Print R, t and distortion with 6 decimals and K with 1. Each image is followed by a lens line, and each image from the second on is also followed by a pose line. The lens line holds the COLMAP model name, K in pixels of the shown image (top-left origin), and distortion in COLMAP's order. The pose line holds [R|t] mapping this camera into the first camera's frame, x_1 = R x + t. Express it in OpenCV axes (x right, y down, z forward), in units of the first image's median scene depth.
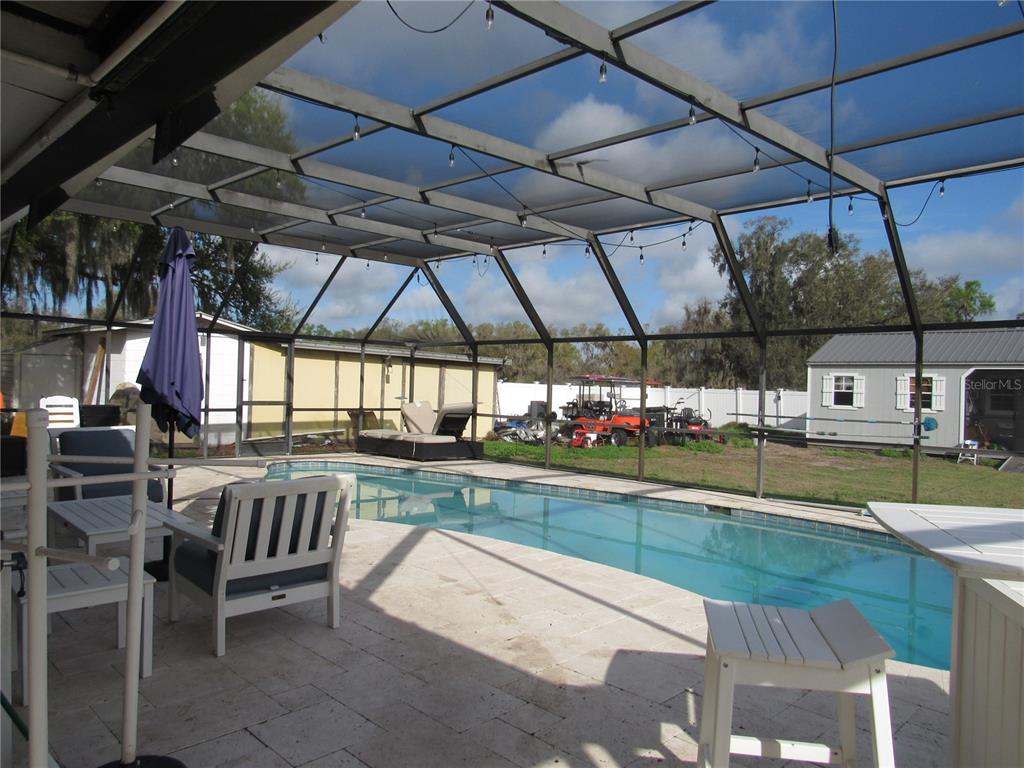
lens RADIAL K [[734.7, 0, 502.1], [0, 734.7, 384.9], [0, 0, 1]] dist [-0.031918, 0.015562]
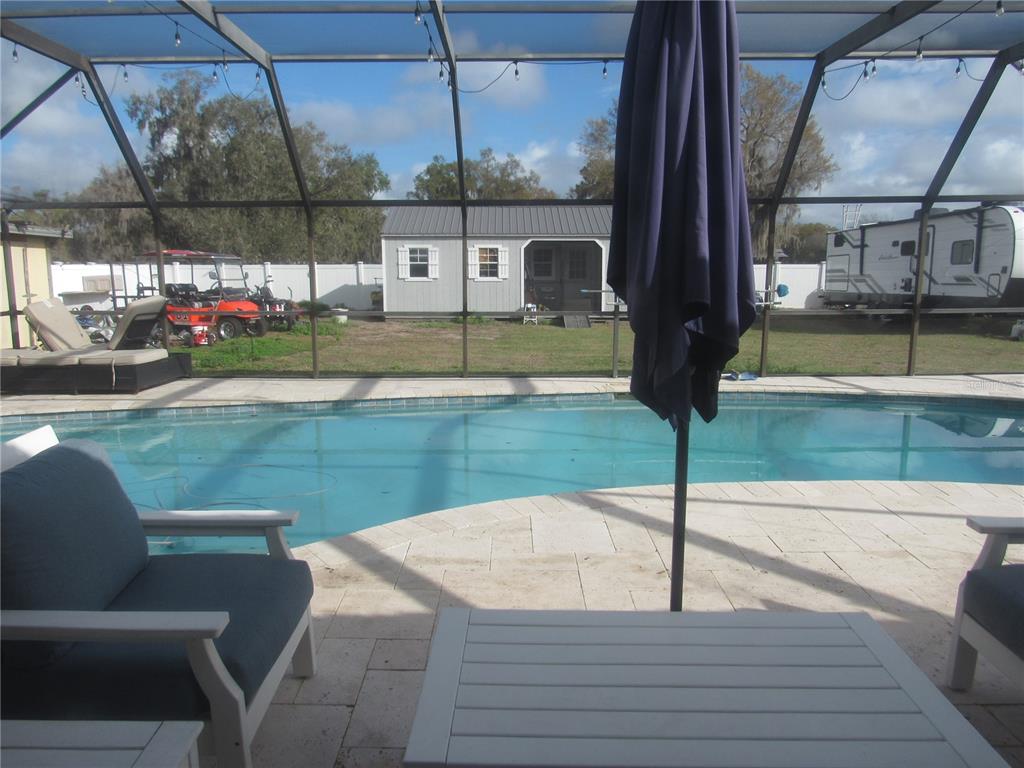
lens RADIAL K [[734.7, 0, 512.4], [0, 734.7, 378.6], [0, 0, 1]] dist [-0.031918, 0.015562]
pose [[0.689265, -0.136691, 0.711498, -0.194235], [0.018315, 0.985015, 0.171495, -0.005812], [-0.724278, -0.105175, 0.681439, 0.197618]]
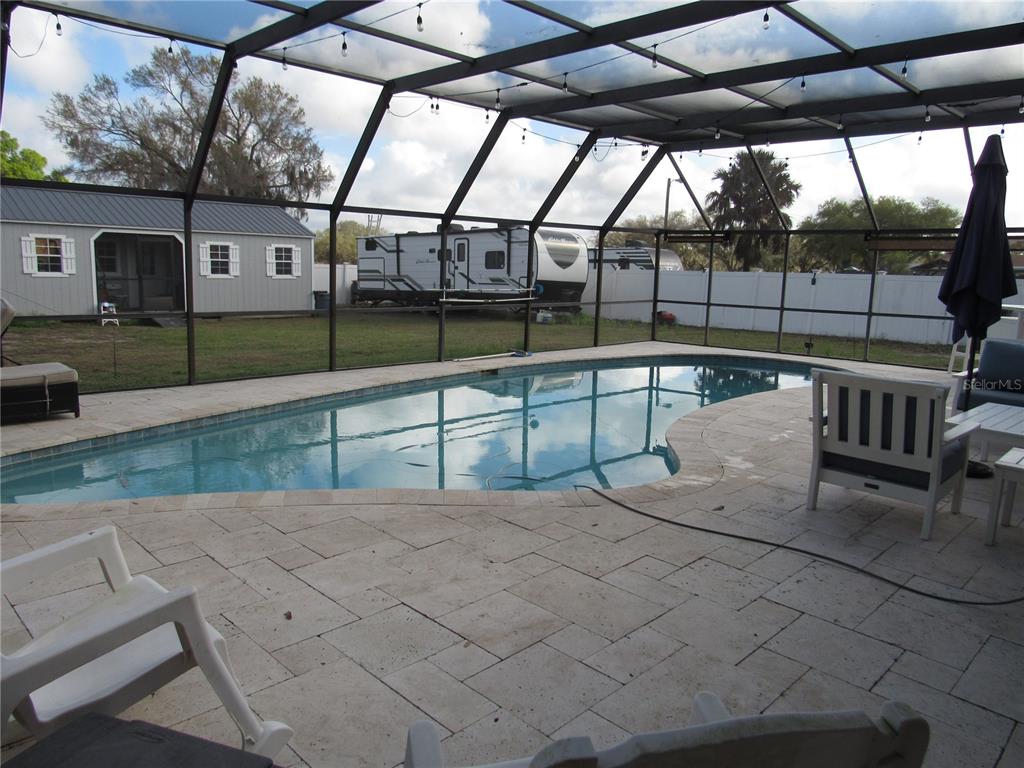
lens RADIAL K [[734.7, 0, 509.5], [0, 734.7, 376.8], [0, 0, 1]] dist [-0.031918, 0.015562]
pose [[-0.037770, -0.170329, 0.984663, -0.366968], [-0.030311, 0.985108, 0.169244, -0.010793], [-0.998827, -0.023454, -0.042371, 0.425768]]
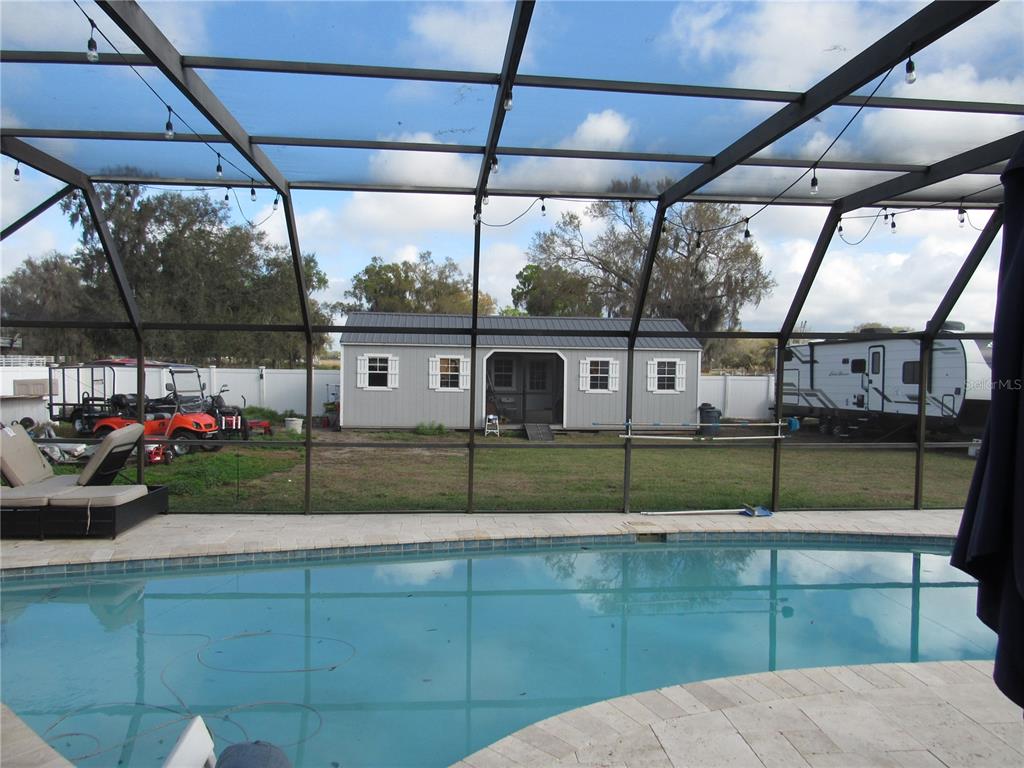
lens RADIAL K [[734.7, 0, 510.9], [0, 734.7, 380.7], [0, 0, 1]] dist [-0.031918, 0.015562]
pose [[0.618720, -0.034317, 0.784862, -0.207798], [-0.000200, 0.999039, 0.043839, -0.024114], [-0.785612, -0.027282, 0.618118, 0.246590]]
